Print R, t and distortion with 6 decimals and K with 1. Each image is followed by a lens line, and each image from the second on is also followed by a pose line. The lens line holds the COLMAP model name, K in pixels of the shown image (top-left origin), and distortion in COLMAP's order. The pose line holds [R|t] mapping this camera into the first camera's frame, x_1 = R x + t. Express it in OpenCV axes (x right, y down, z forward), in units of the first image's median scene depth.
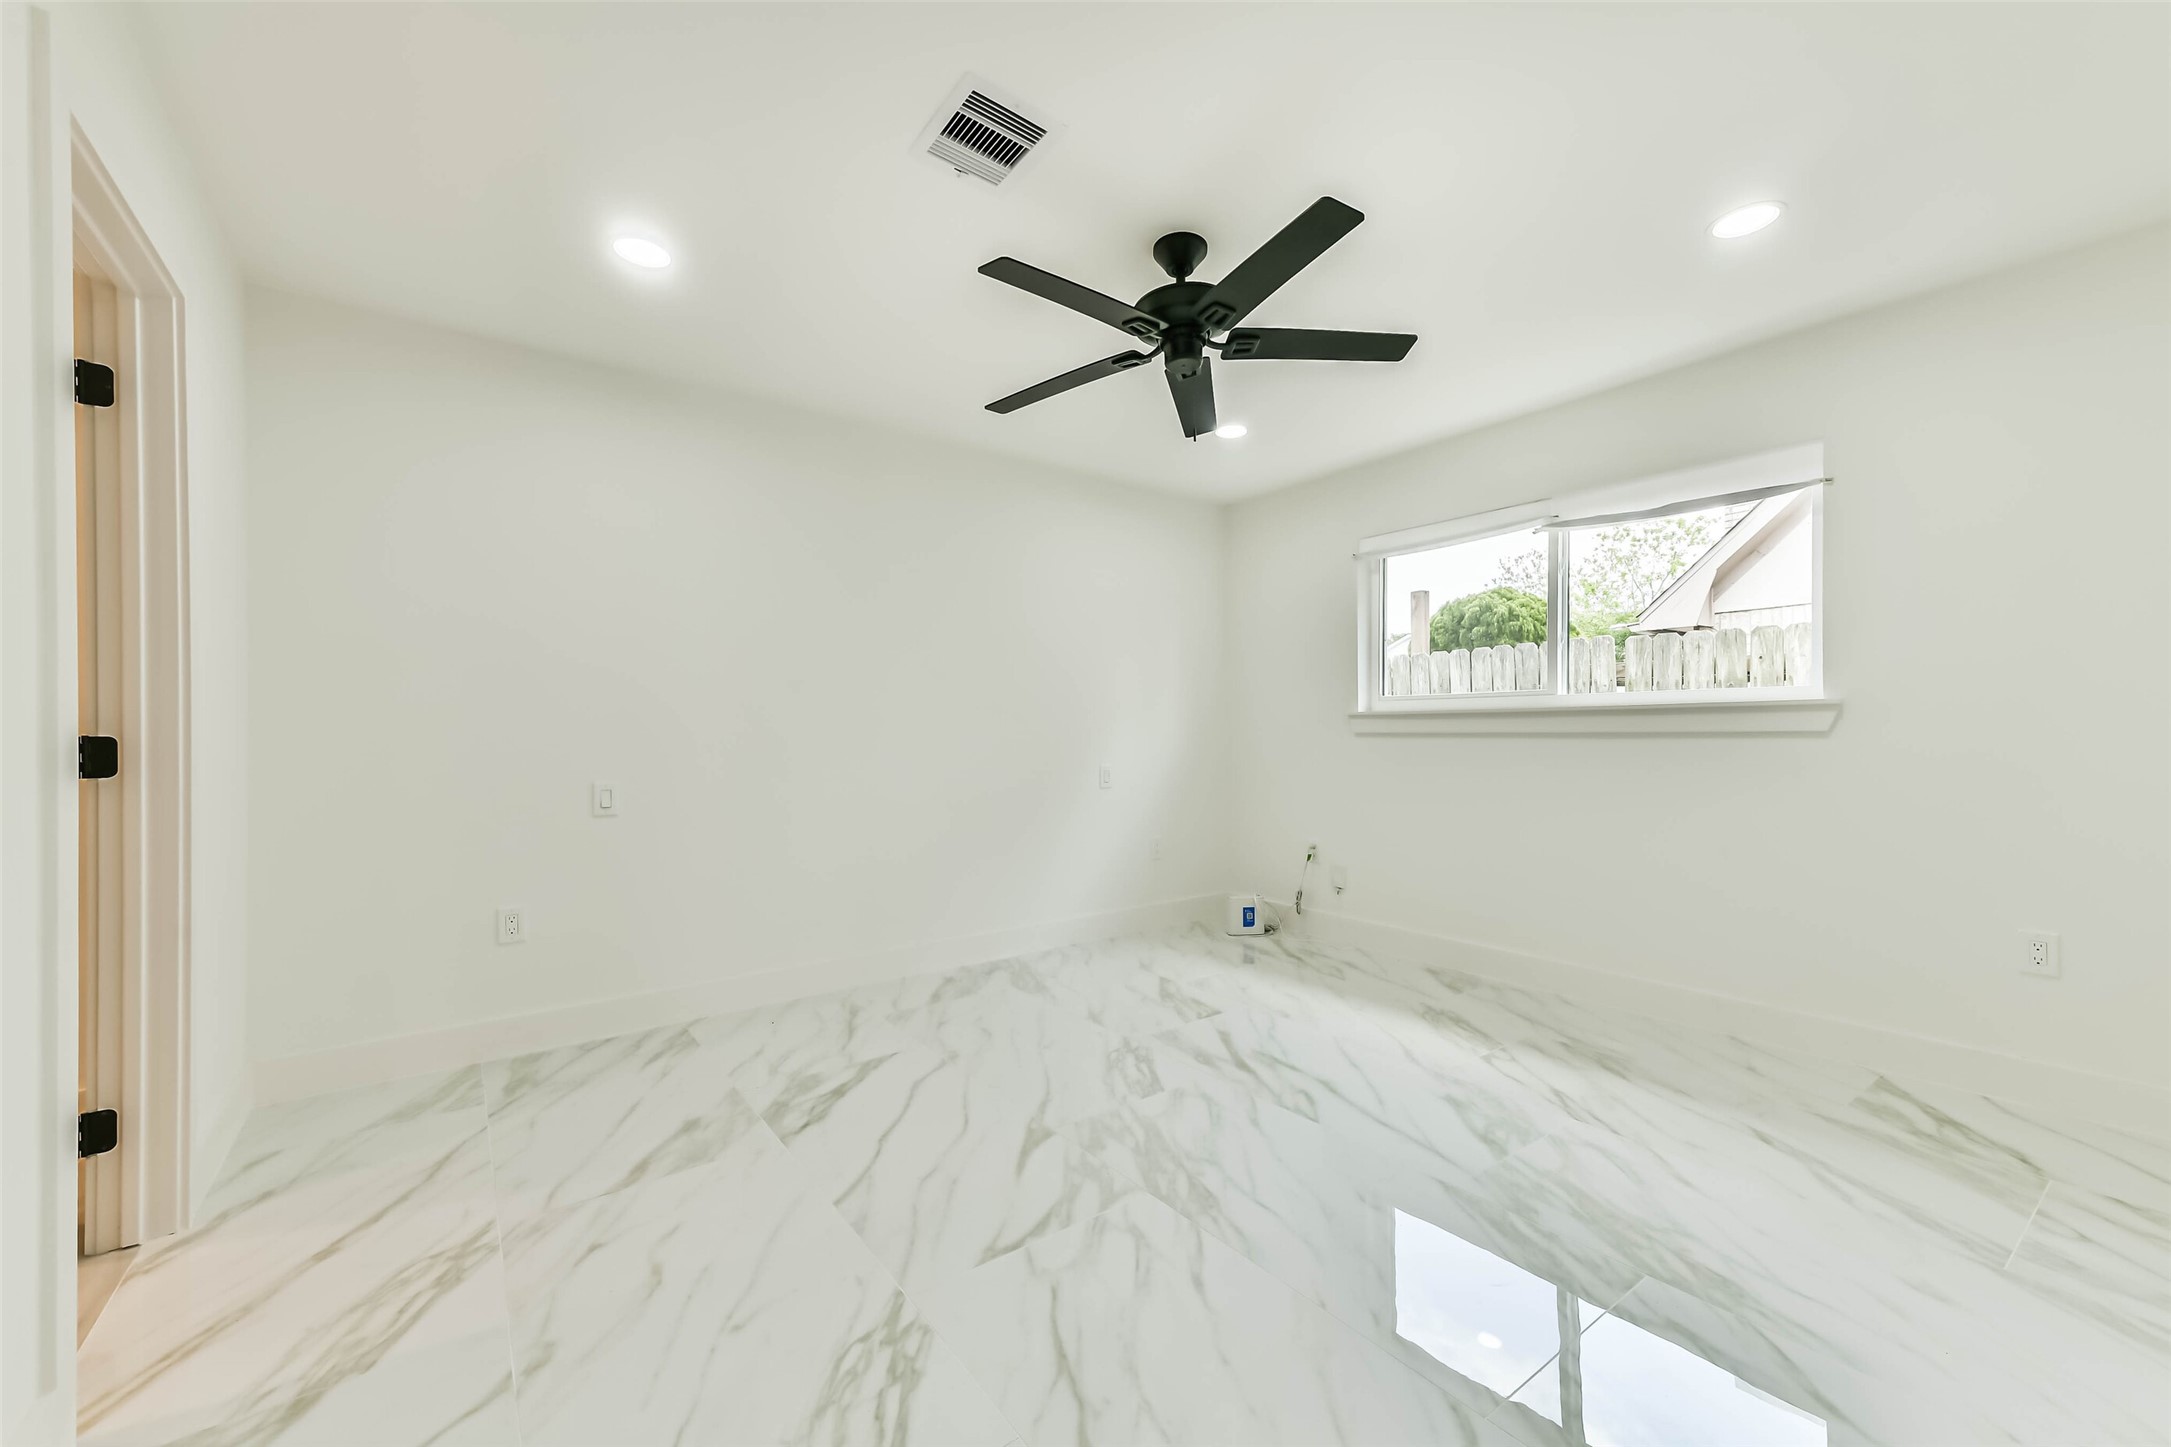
lens RADIAL K [[853.4, 0, 1097.2], [0, 853.4, 729.1], [0, 0, 1]] dist [0.031370, -0.000335]
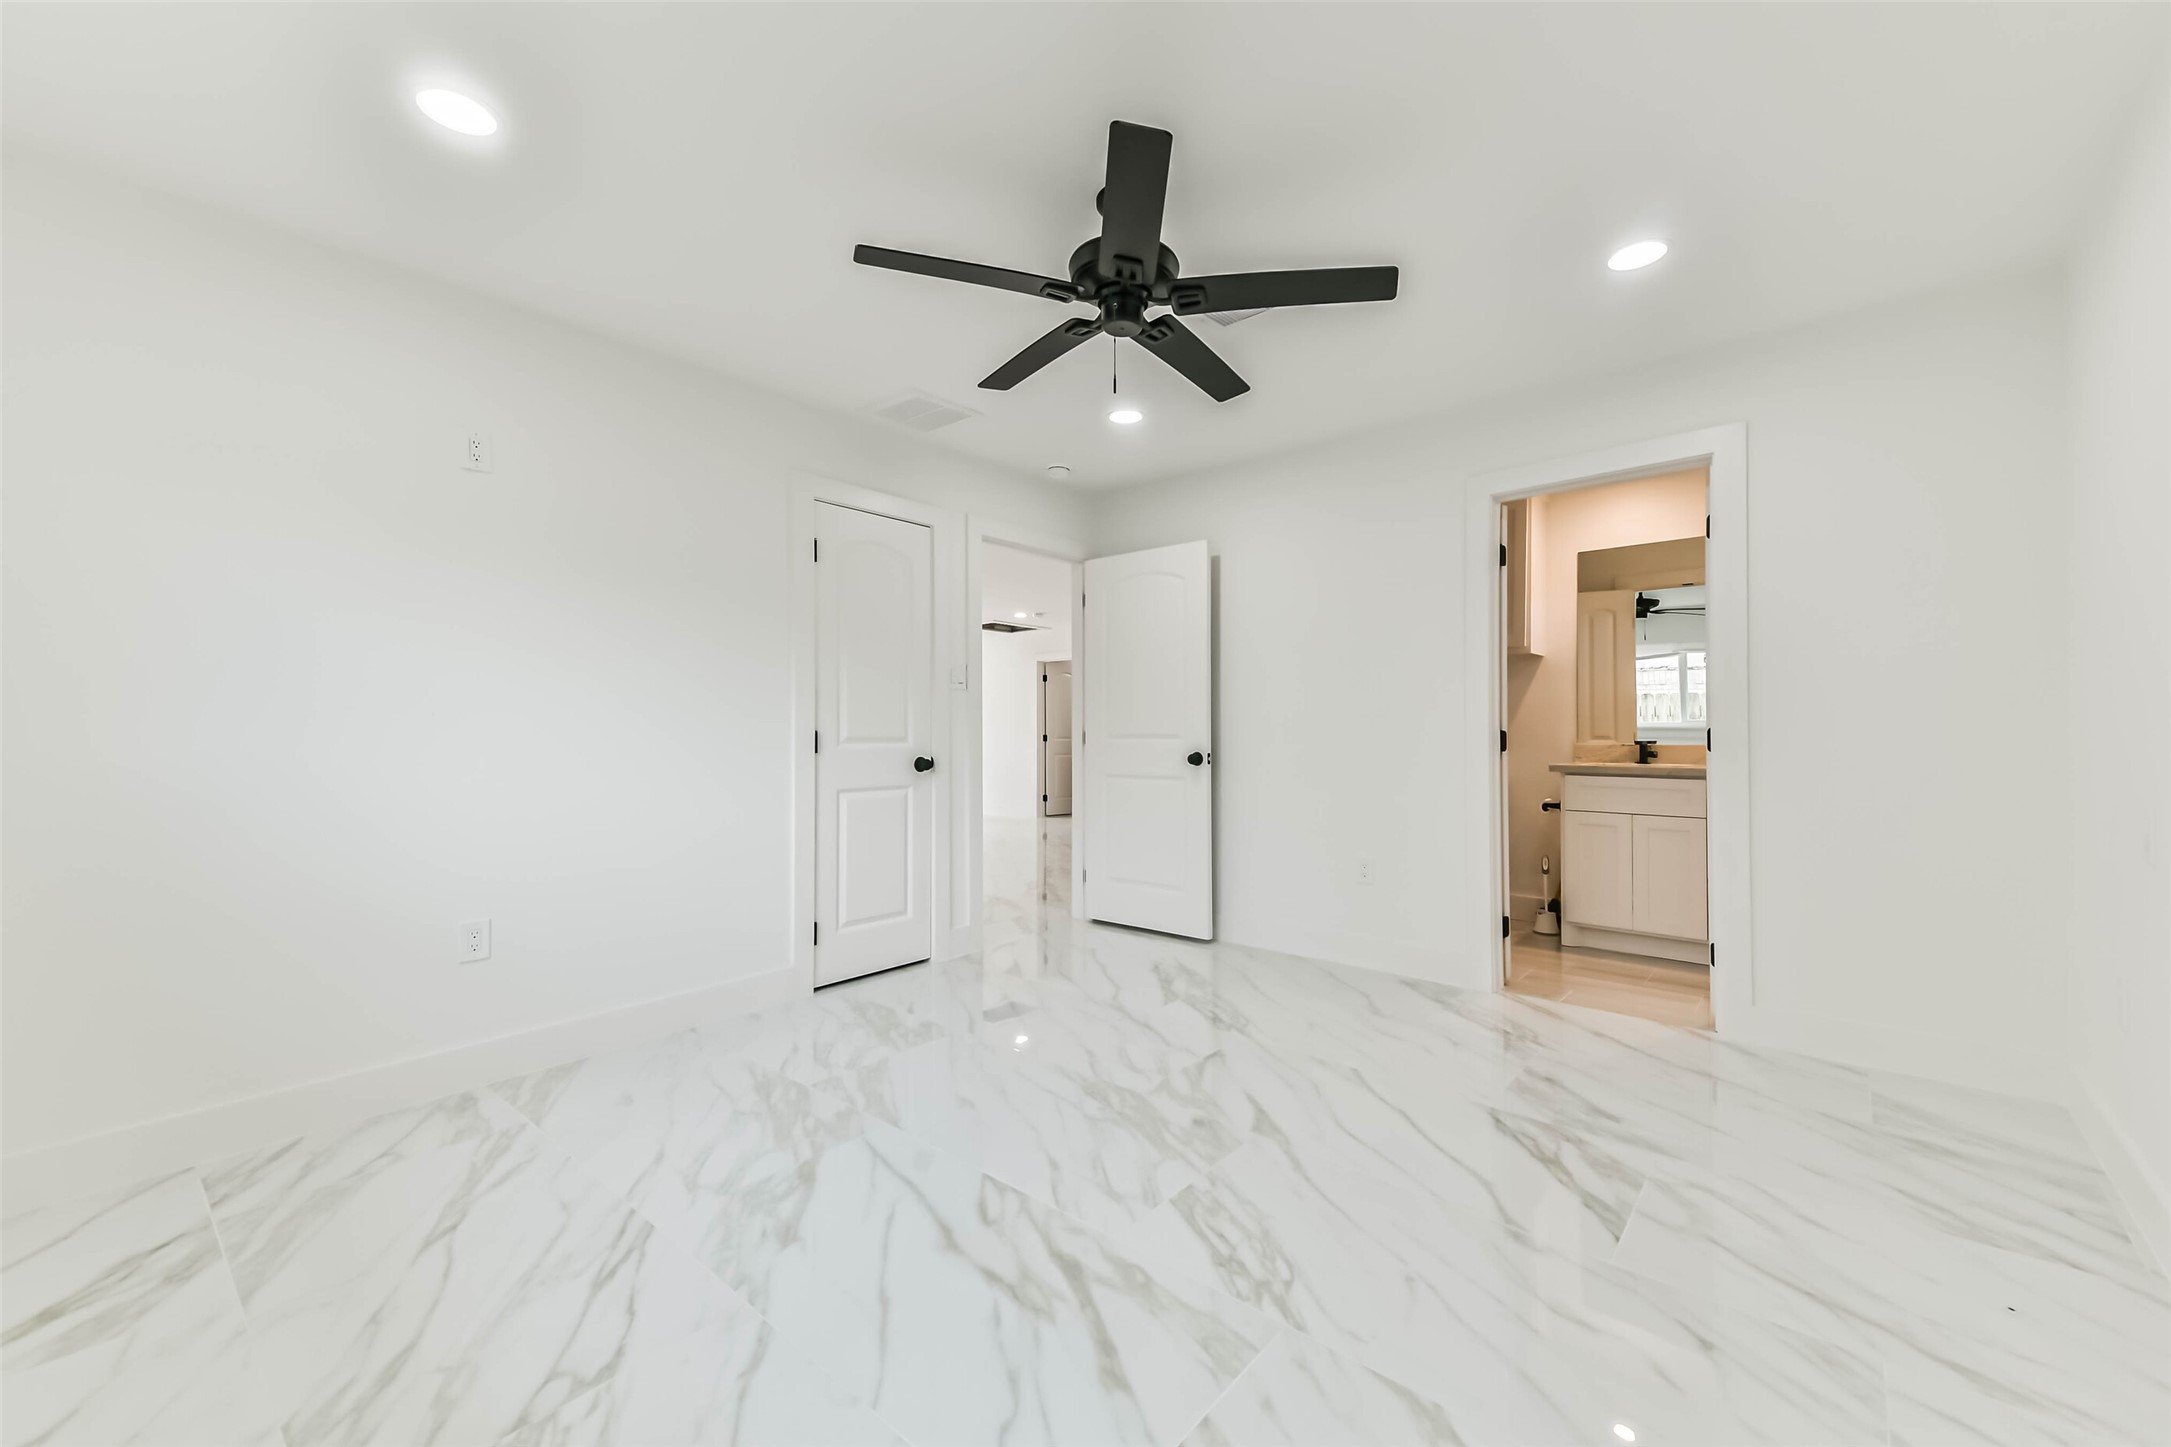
lens RADIAL K [[853.4, 0, 1097.2], [0, 853.4, 729.1], [0, 0, 1]] dist [0.031370, -0.000335]
pose [[-0.975819, 0.009156, -0.218388, 0.327521], [0.011452, 0.999892, -0.009251, 0.009636], [0.218280, -0.011528, -0.975818, 1.868253]]
